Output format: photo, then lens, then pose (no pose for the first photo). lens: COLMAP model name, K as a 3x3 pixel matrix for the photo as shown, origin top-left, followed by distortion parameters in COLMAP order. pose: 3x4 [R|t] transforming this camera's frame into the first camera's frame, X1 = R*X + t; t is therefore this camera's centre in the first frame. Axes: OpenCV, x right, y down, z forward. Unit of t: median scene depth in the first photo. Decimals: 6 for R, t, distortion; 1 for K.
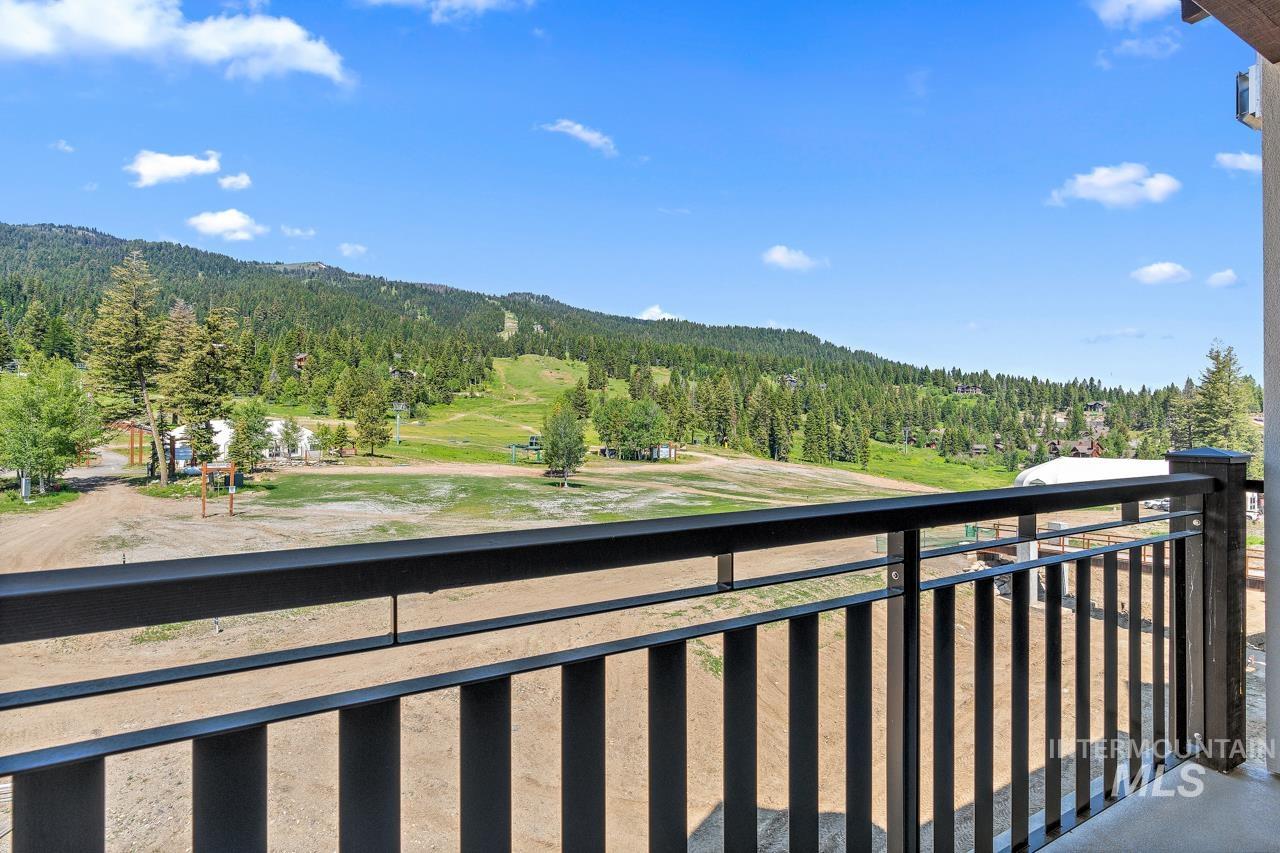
lens RADIAL K [[581.6, 0, 637.6], [0, 581.6, 420.0], [0, 0, 1]] dist [-0.002474, 0.000147]
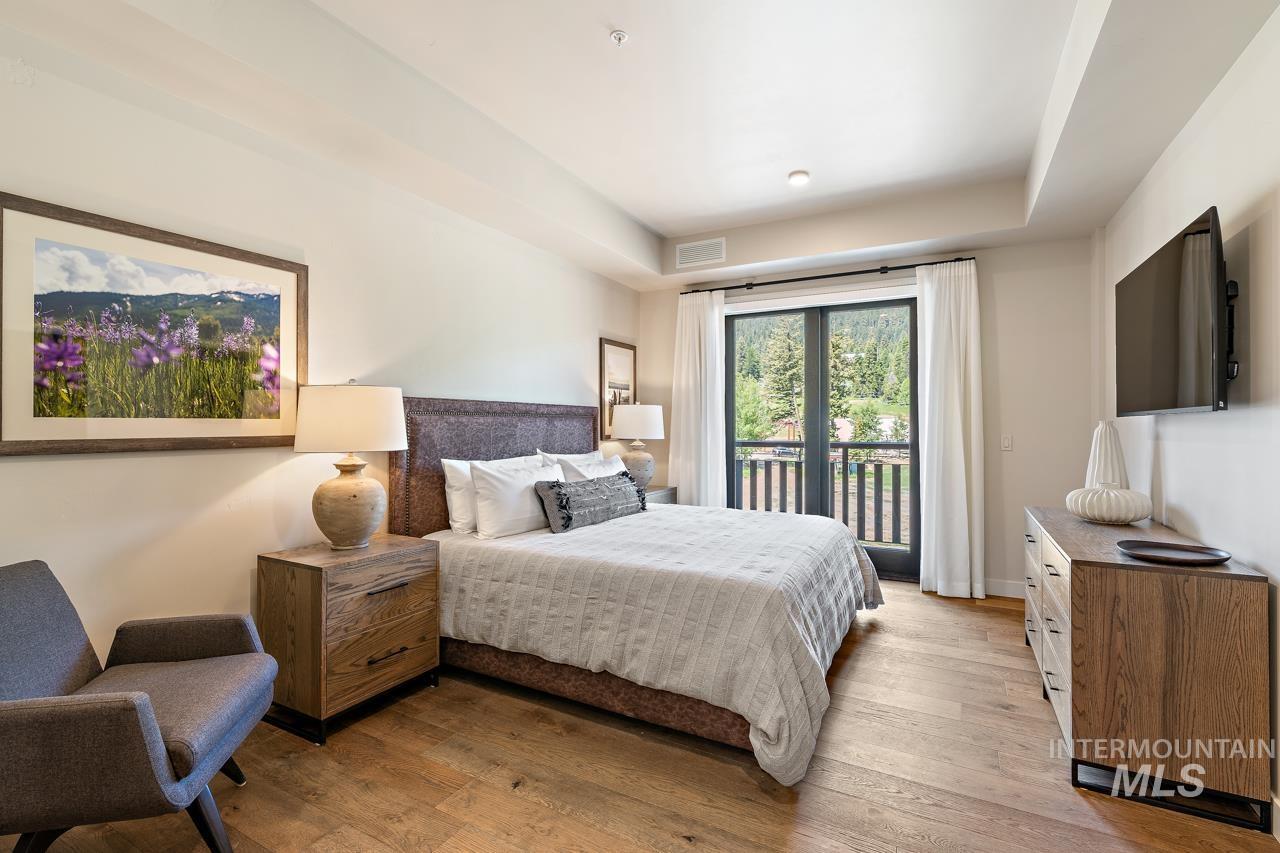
lens RADIAL K [[581.6, 0, 637.6], [0, 581.6, 420.0], [0, 0, 1]] dist [-0.002474, 0.000147]
pose [[0.555625, -0.004692, -0.831420, 0.084247], [0.009241, 0.999957, 0.000533, -0.001789], [0.831382, -0.007979, 0.555644, -0.069805]]
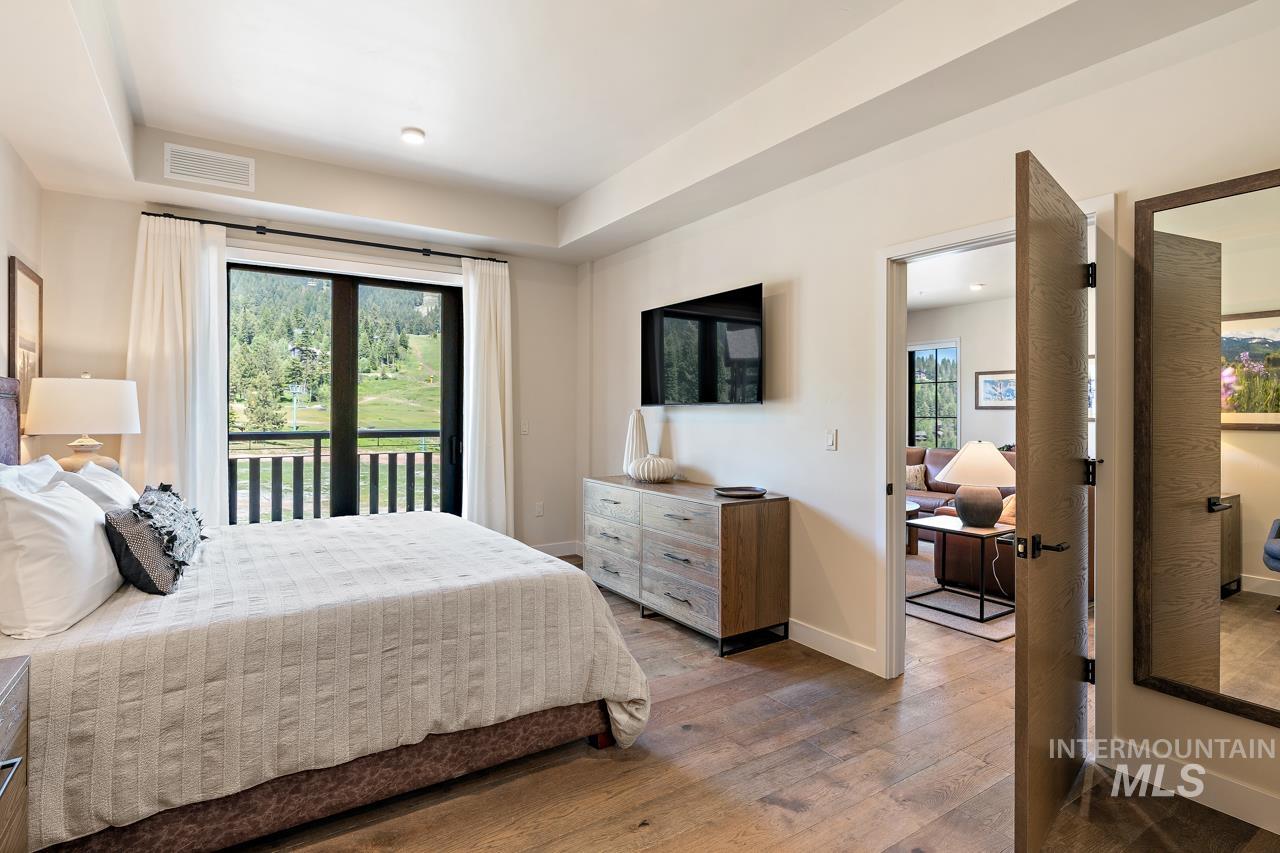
lens RADIAL K [[631.5, 0, 634.3], [0, 631.5, 410.3], [0, 0, 1]] dist [-0.002075, 0.000431]
pose [[0.995495, 0.003831, 0.094732, 0.053208], [-0.004708, 0.999948, 0.009034, -0.001875], [-0.094692, -0.009439, 0.995462, -0.085305]]
